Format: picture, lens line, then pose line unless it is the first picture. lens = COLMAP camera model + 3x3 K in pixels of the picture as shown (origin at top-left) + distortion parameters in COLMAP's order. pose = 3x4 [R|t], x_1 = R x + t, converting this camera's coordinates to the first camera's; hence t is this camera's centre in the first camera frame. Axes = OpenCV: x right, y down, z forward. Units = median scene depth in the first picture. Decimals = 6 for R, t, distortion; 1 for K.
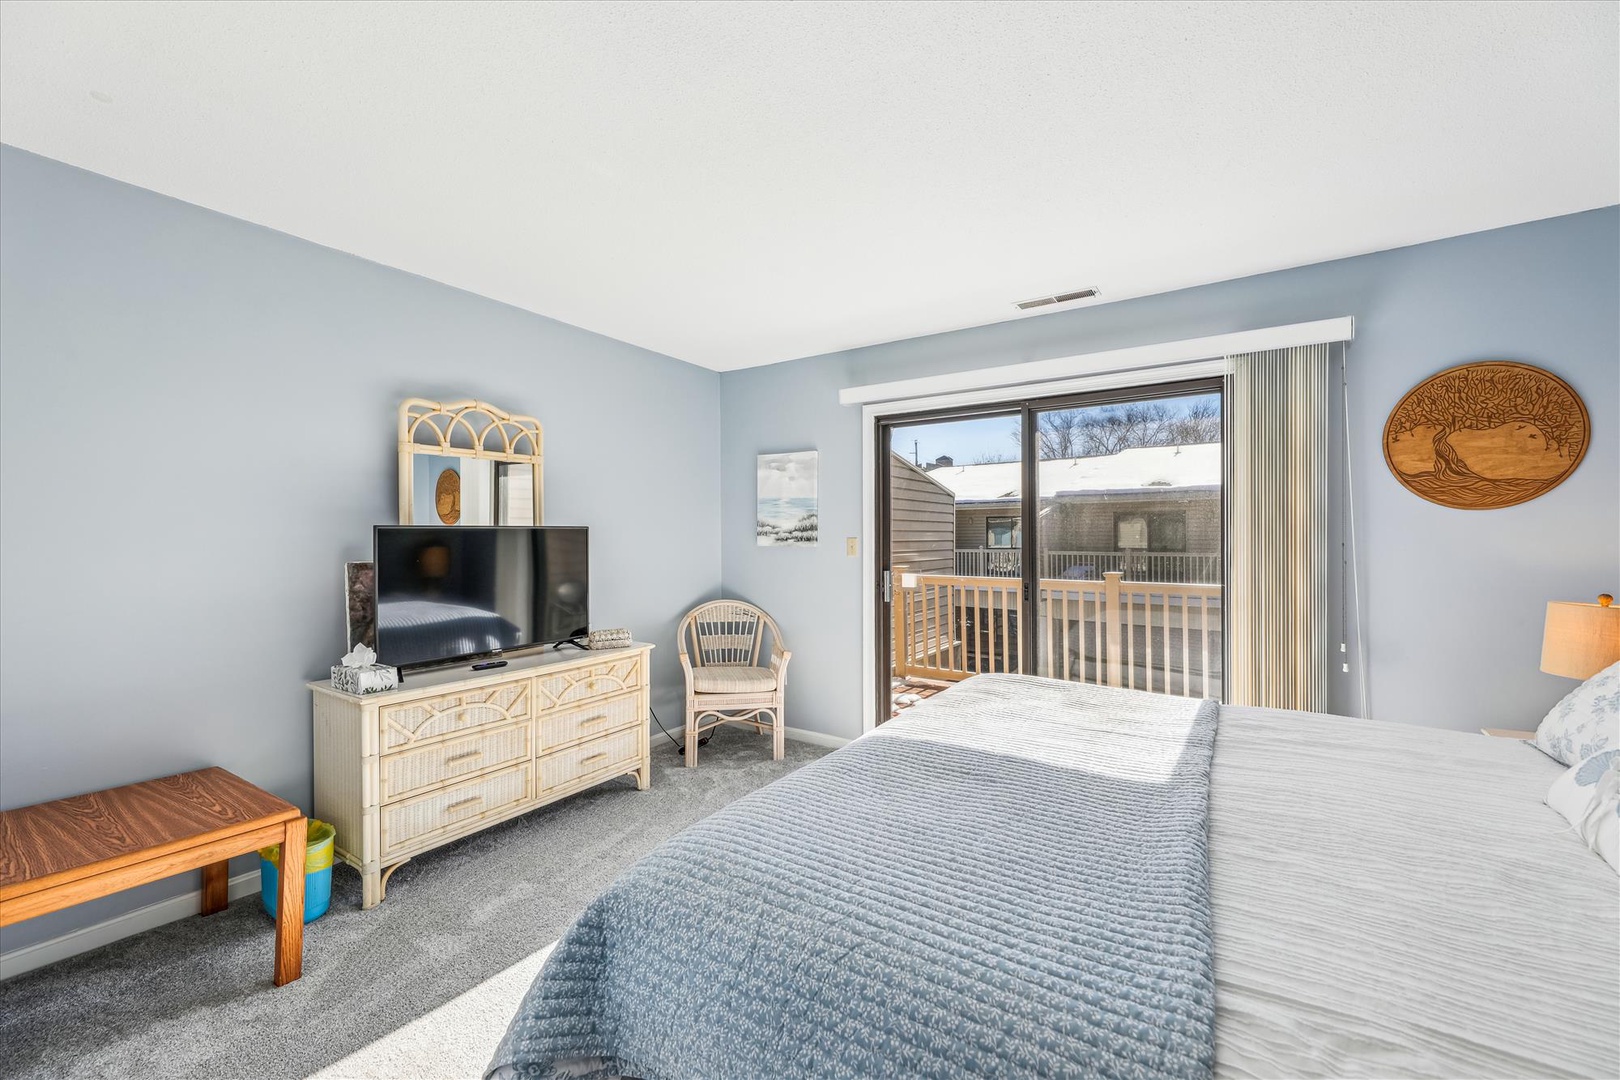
lens RADIAL K [[656.4, 0, 808.3], [0, 656.4, 541.6], [0, 0, 1]] dist [0.007578, -0.000631]
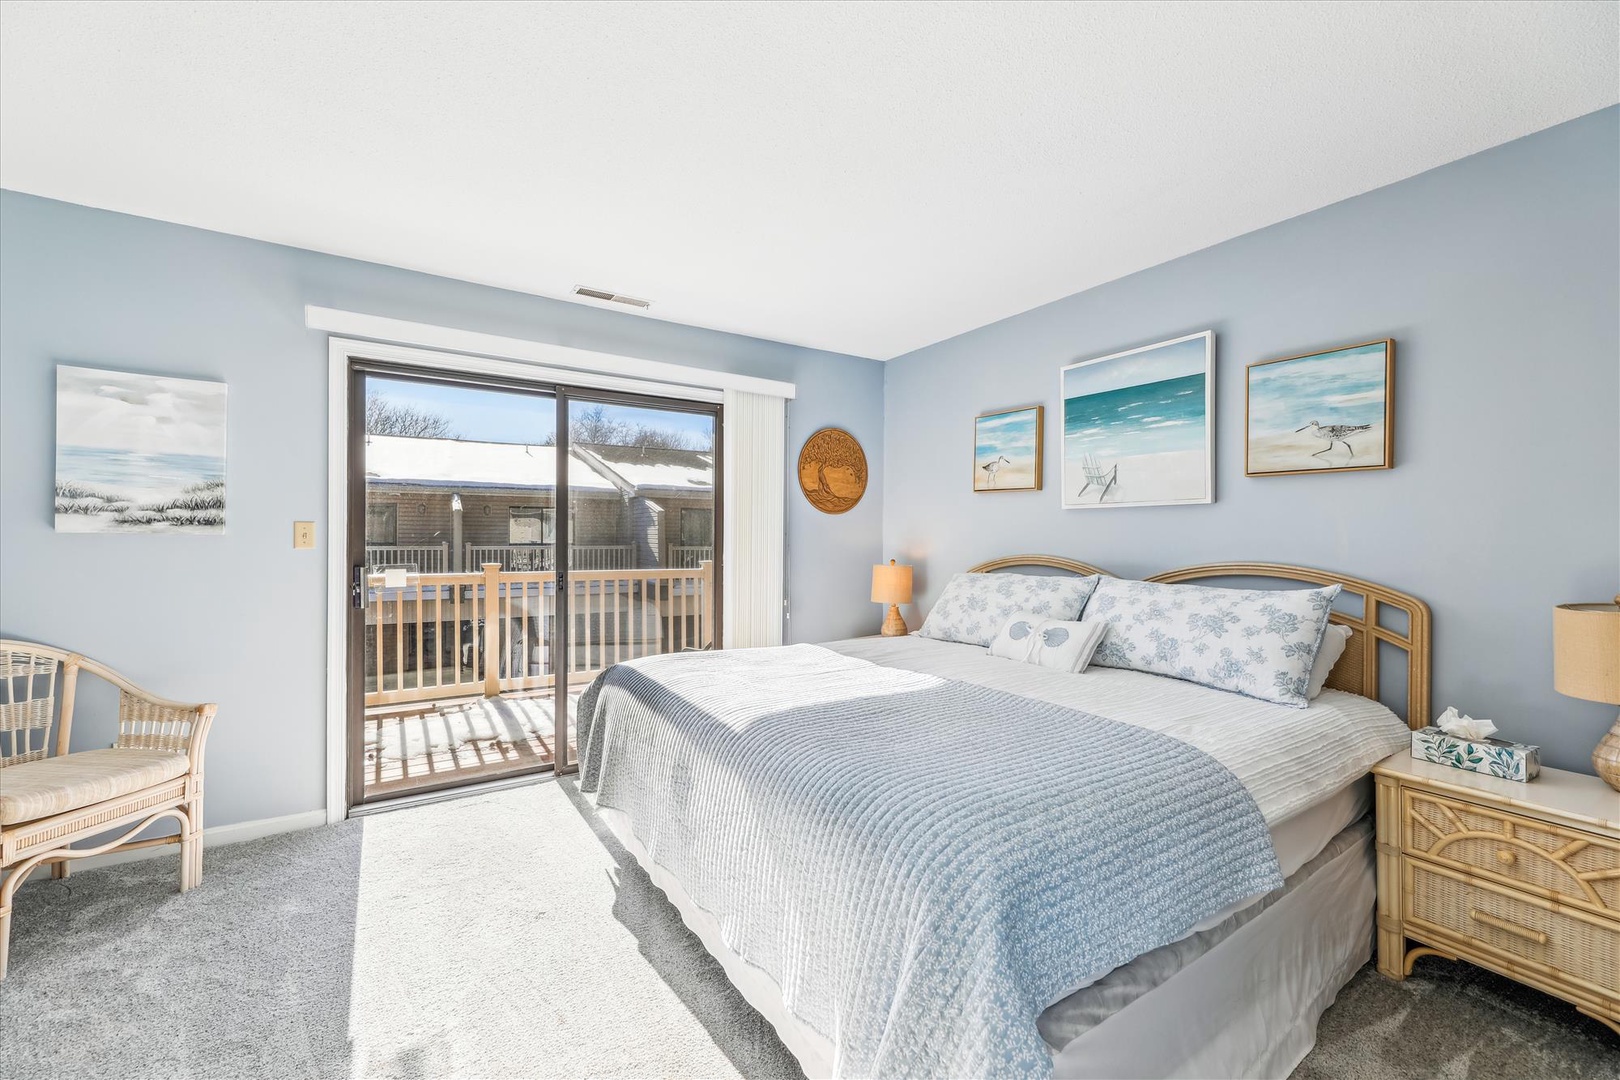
lens RADIAL K [[656.4, 0, 805.6], [0, 656.4, 534.8], [0, 0, 1]] dist [0.007578, -0.000631]
pose [[0.406979, 0.006971, 0.913411, -0.371437], [-0.005115, 0.999973, -0.005353, 0.009669], [-0.913423, -0.002493, 0.407003, 0.243985]]
